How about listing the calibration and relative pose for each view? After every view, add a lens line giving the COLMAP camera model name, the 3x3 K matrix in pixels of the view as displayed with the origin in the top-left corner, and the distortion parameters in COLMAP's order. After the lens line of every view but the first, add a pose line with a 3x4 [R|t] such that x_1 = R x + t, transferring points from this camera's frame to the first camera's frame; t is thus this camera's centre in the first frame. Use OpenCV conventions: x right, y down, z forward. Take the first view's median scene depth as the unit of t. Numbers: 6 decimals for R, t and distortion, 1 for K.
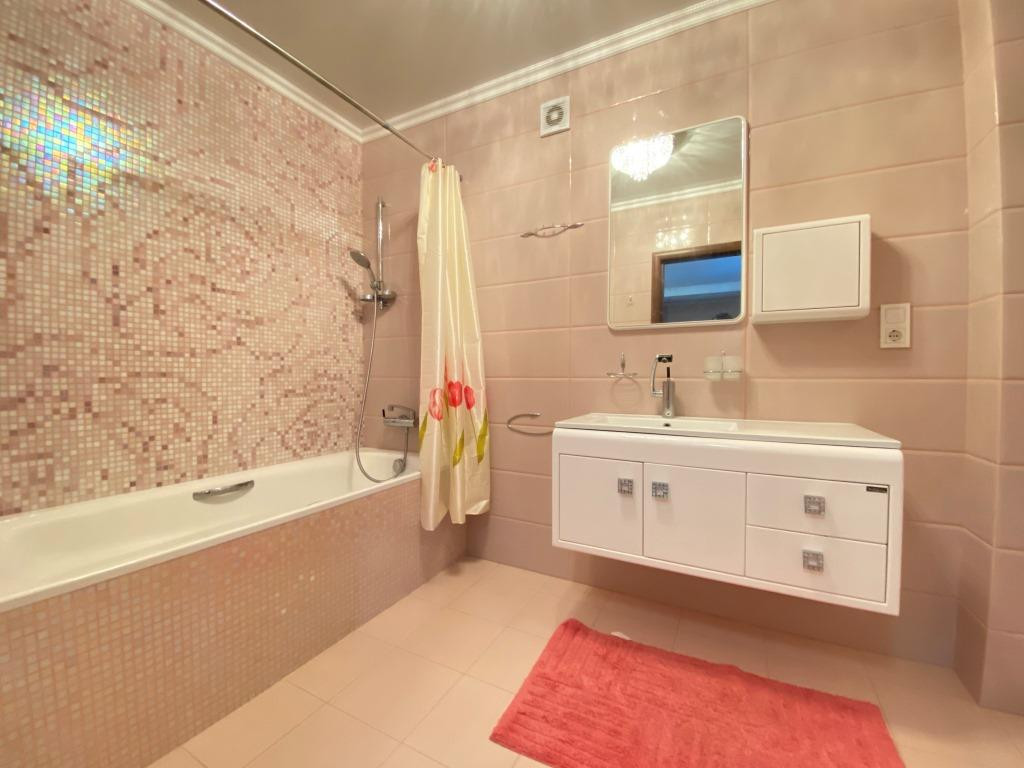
lens RADIAL K [[417.8, 0, 514.0], [0, 417.8, 383.6], [0, 0, 1]] dist [0.033026, -0.025558]
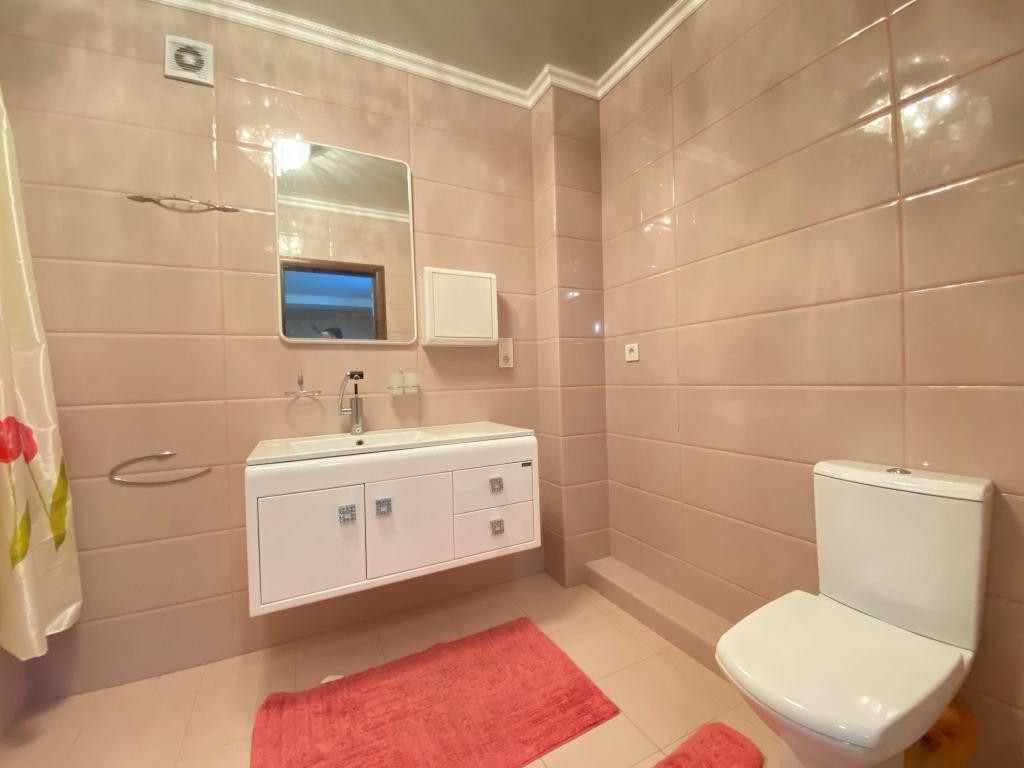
lens RADIAL K [[417.8, 0, 514.0], [0, 417.8, 383.6], [0, 0, 1]] dist [0.033026, -0.025558]
pose [[0.578537, -0.027462, 0.815194, -0.250899], [0.045532, 0.998962, 0.001339, -0.026673], [-0.814384, 0.036342, 0.579187, 0.127434]]
